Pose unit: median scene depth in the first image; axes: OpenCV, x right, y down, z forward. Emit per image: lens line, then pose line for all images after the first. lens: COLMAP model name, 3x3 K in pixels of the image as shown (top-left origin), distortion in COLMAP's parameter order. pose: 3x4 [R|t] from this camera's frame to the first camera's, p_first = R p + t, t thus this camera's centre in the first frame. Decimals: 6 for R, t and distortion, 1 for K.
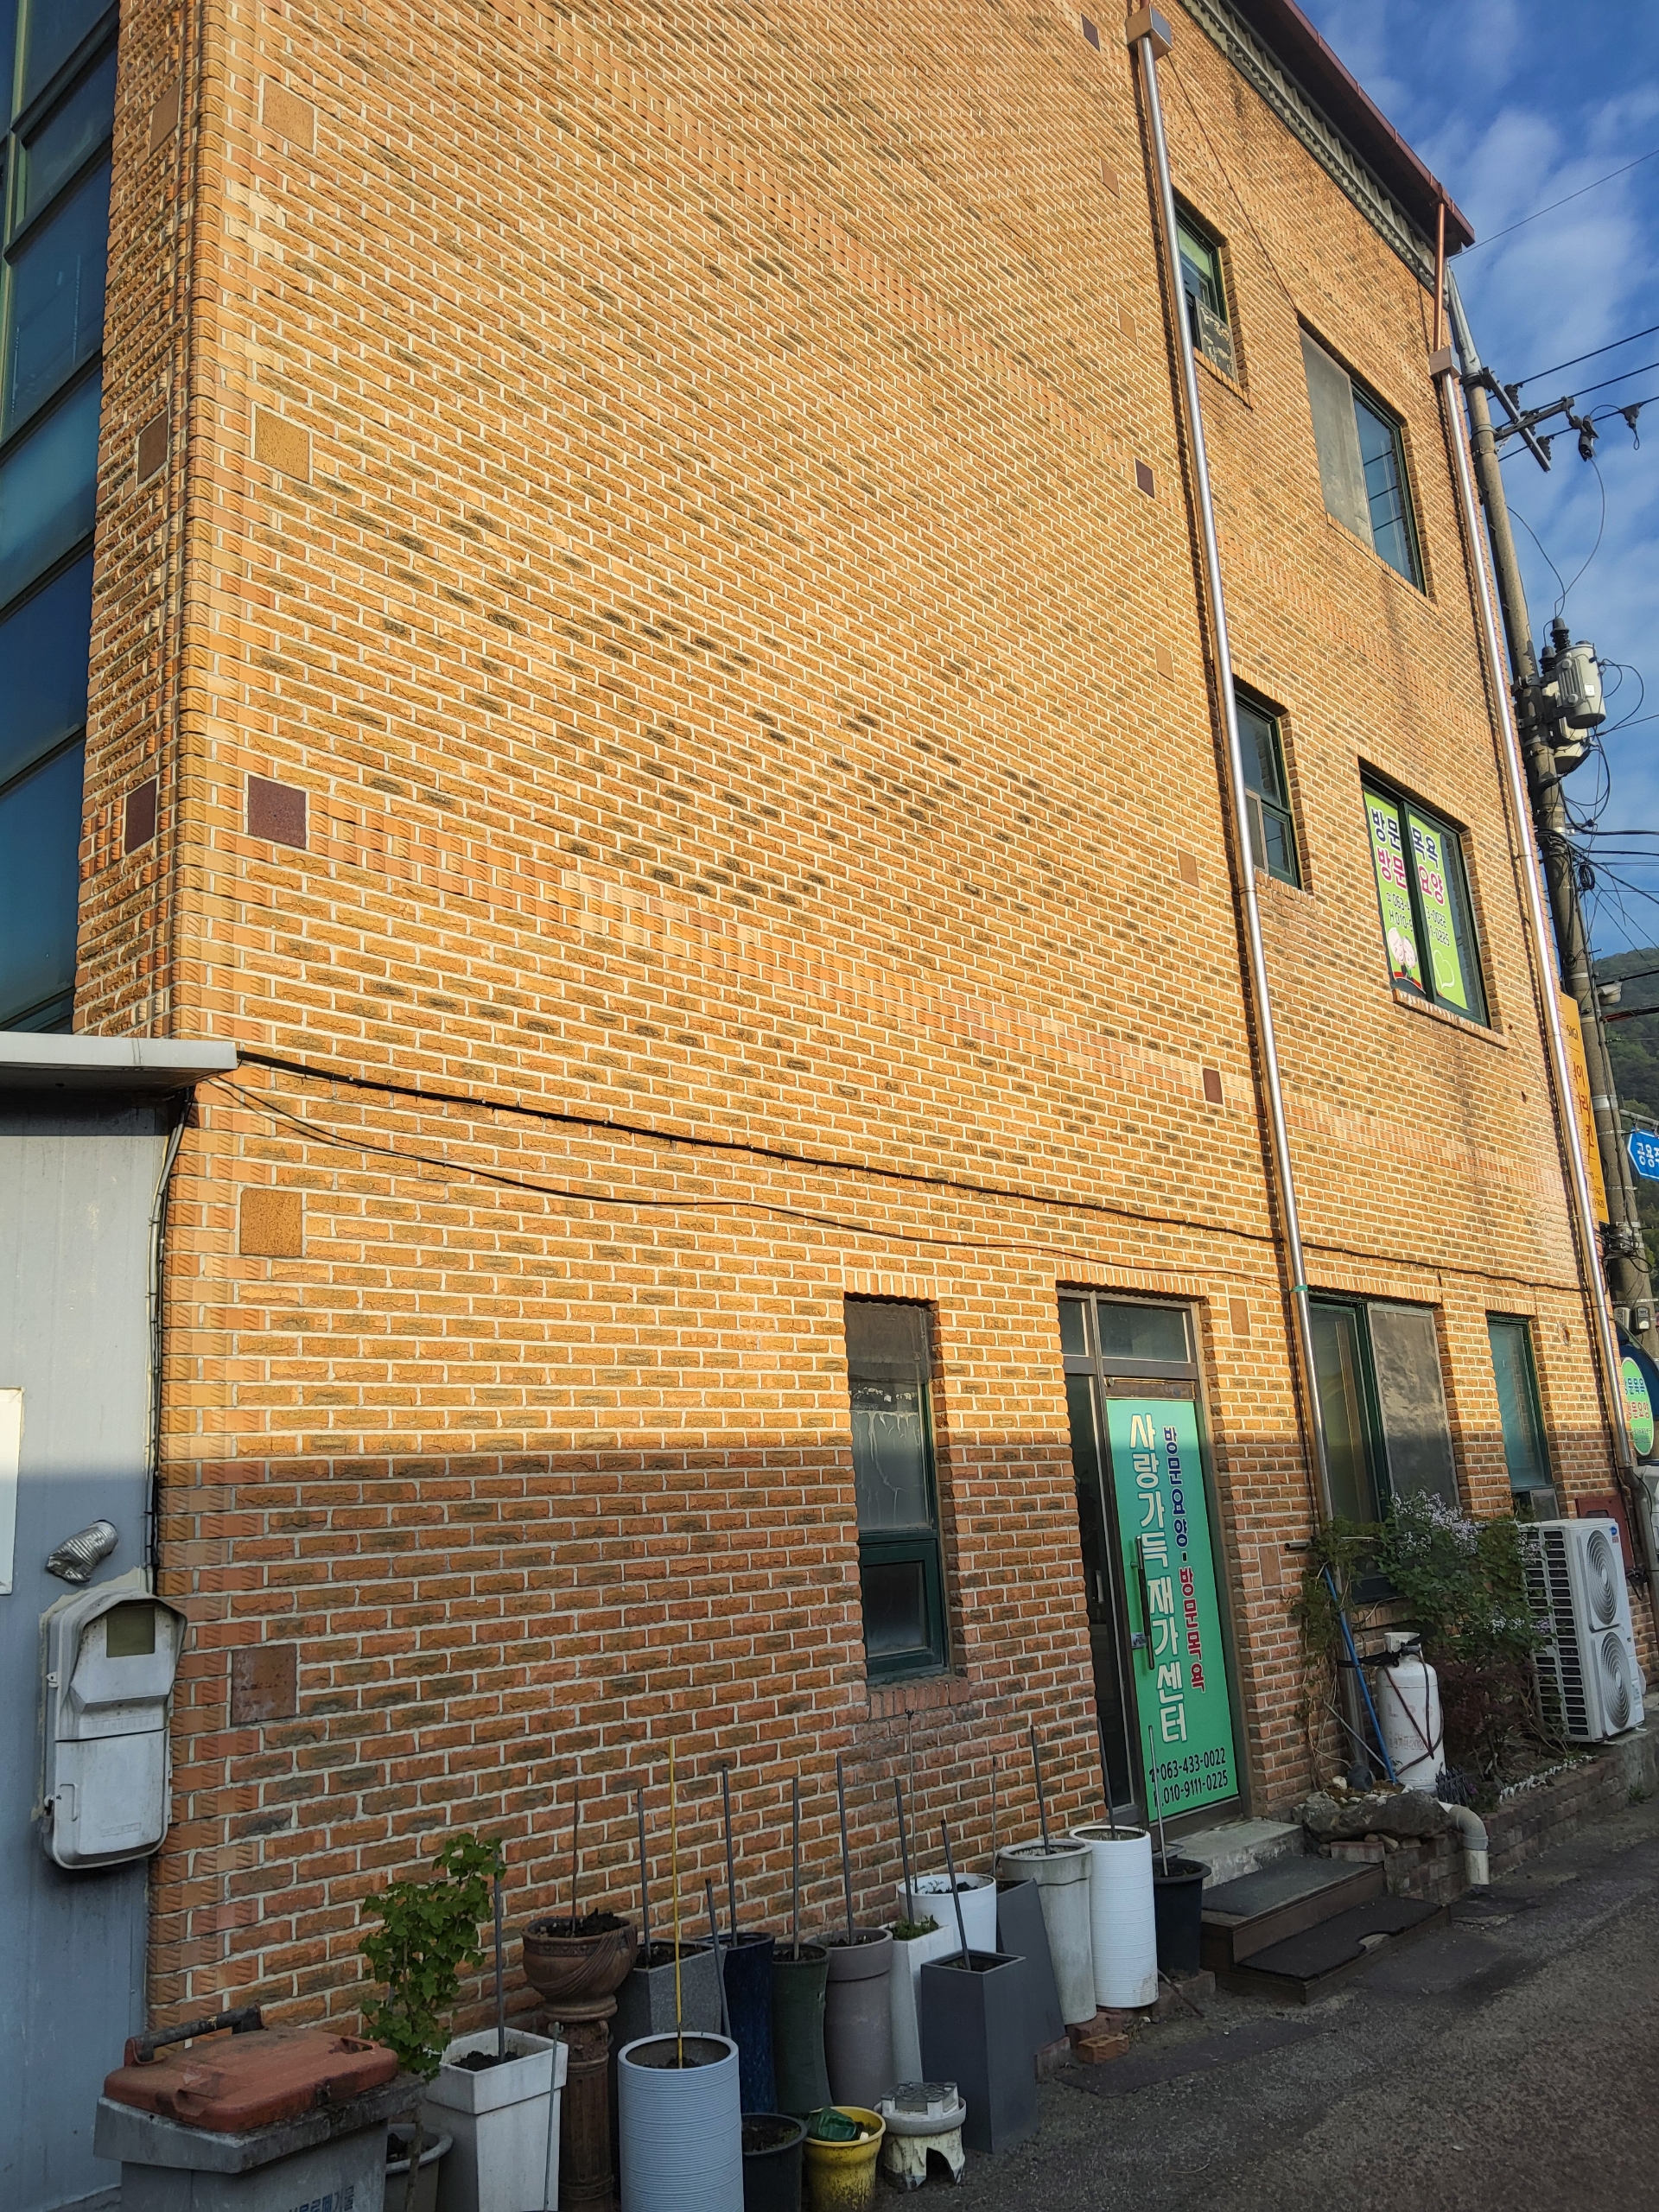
lens RADIAL K [[1695.1, 0, 820.5], [0, 1695.1, 1061.5], [0, 0, 1]] dist [0.087840, -0.164340]
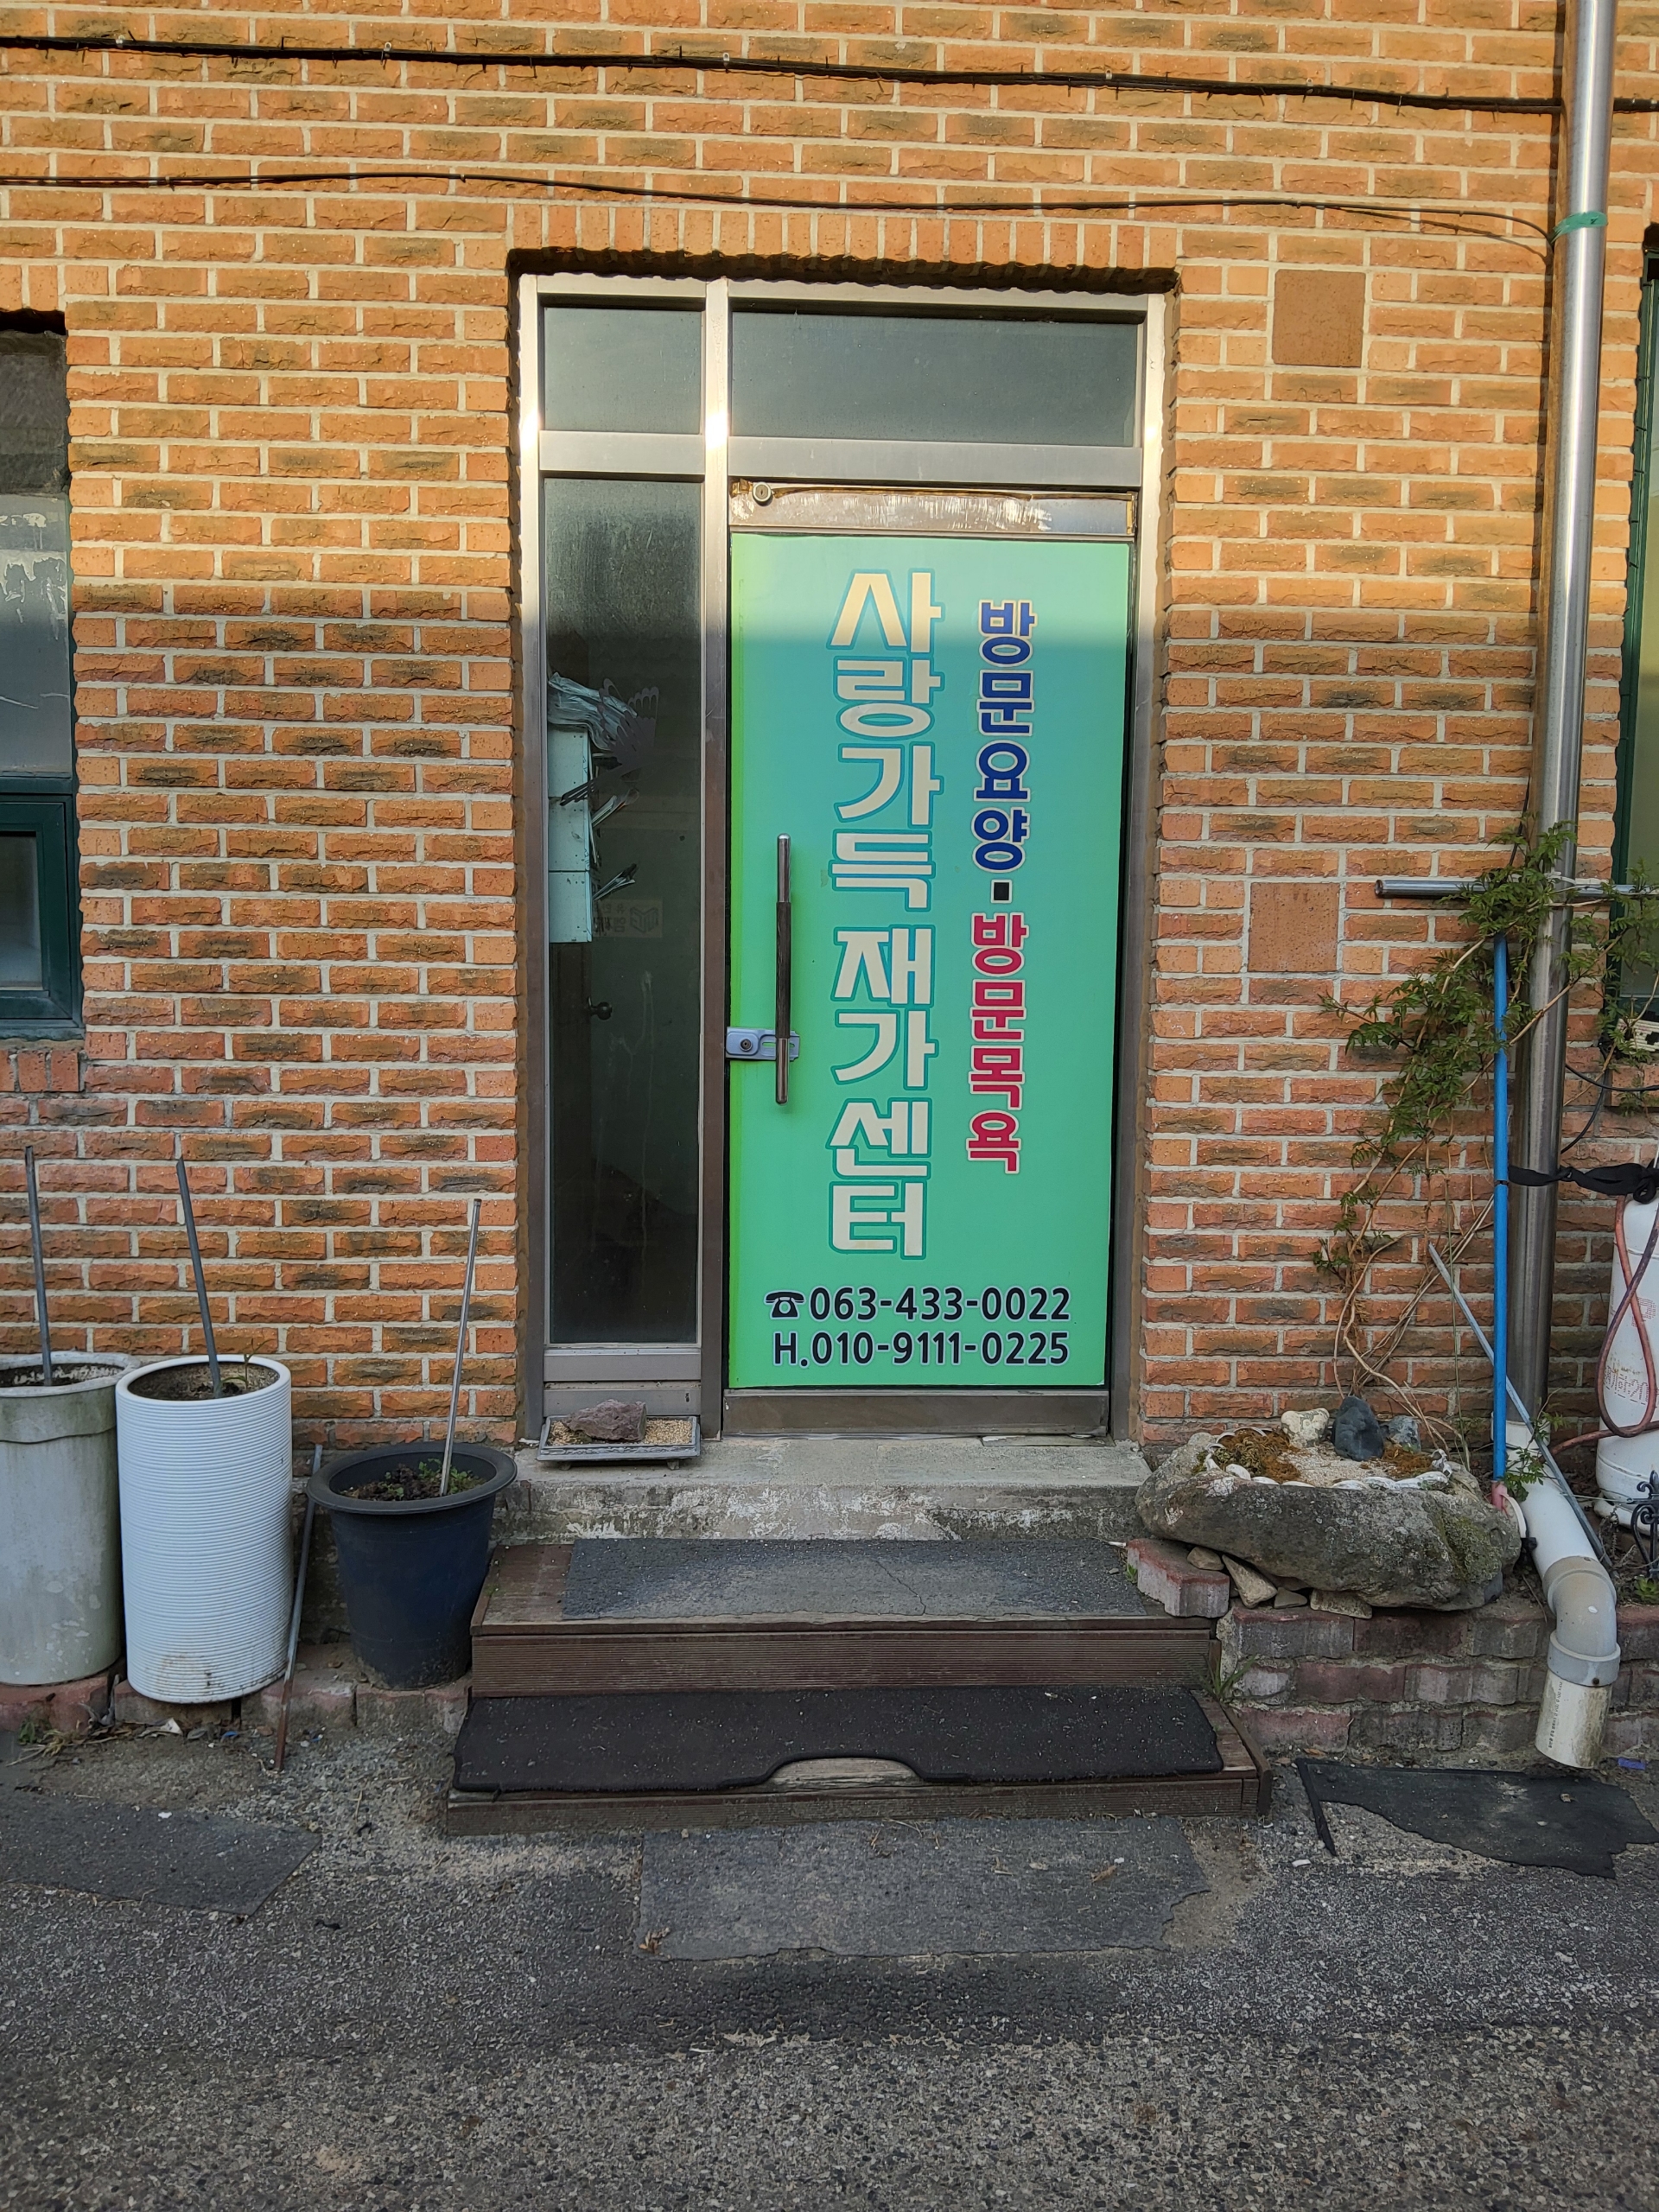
lens RADIAL K [[1695.1, 0, 820.5], [0, 1695.1, 1061.5], [0, 0, 1]] dist [0.087840, -0.164340]
pose [[0.706745, 0.121227, -0.697005, 0.511471], [0.131277, 0.945628, 0.297581, 0.198751], [0.695182, -0.301814, 0.652403, 0.682219]]
